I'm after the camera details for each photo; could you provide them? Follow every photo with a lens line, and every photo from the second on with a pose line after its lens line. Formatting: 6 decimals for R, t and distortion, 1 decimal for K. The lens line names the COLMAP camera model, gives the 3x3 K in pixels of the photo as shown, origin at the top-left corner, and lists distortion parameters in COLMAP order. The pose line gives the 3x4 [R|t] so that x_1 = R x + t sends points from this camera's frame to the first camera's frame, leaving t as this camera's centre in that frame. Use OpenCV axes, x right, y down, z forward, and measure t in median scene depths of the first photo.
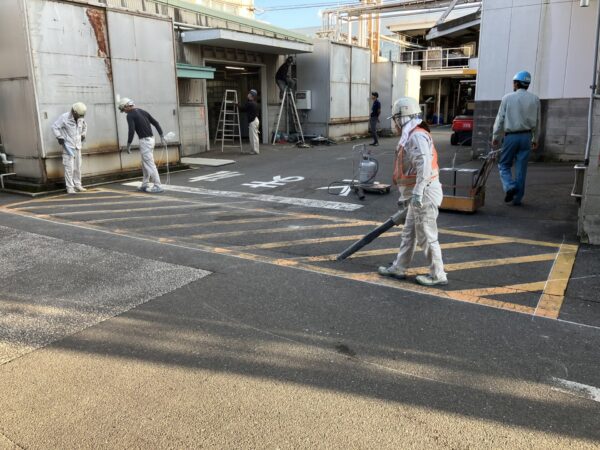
lens RADIAL K [[488.9, 0, 300.0], [0, 488.9, 225.0], [0, 0, 1]] dist [0.065533, -0.075308]
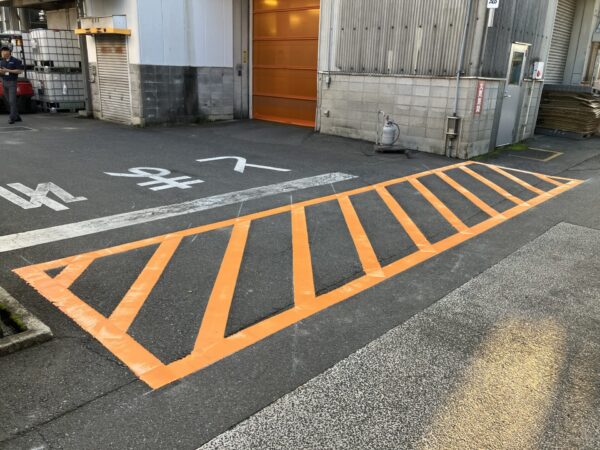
lens RADIAL K [[488.9, 0, 300.0], [0, 488.9, 225.0], [0, 0, 1]] dist [0.065533, -0.075308]
pose [[0.178010, -0.277407, 0.944118, -0.765808], [0.197607, 0.949974, 0.241870, -0.170620], [-0.963983, 0.143509, 0.223922, 0.716798]]
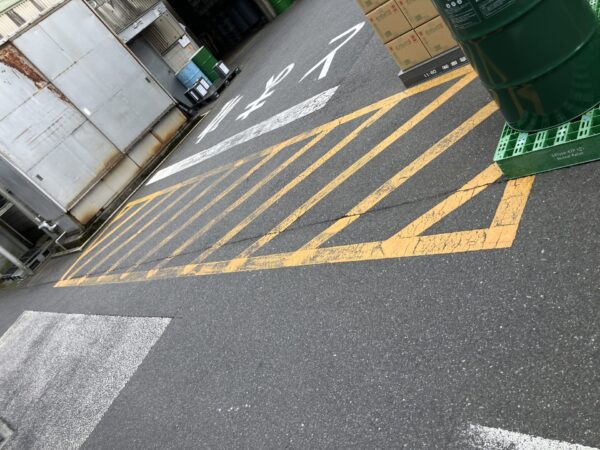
lens RADIAL K [[488.9, 0, 300.0], [0, 488.9, 225.0], [0, 0, 1]] dist [0.065533, -0.075308]
pose [[0.802761, -0.481502, -0.351754, 0.208229], [0.566749, 0.799491, 0.199024, -0.044347], [0.185393, -0.359125, 0.914690, 0.146323]]
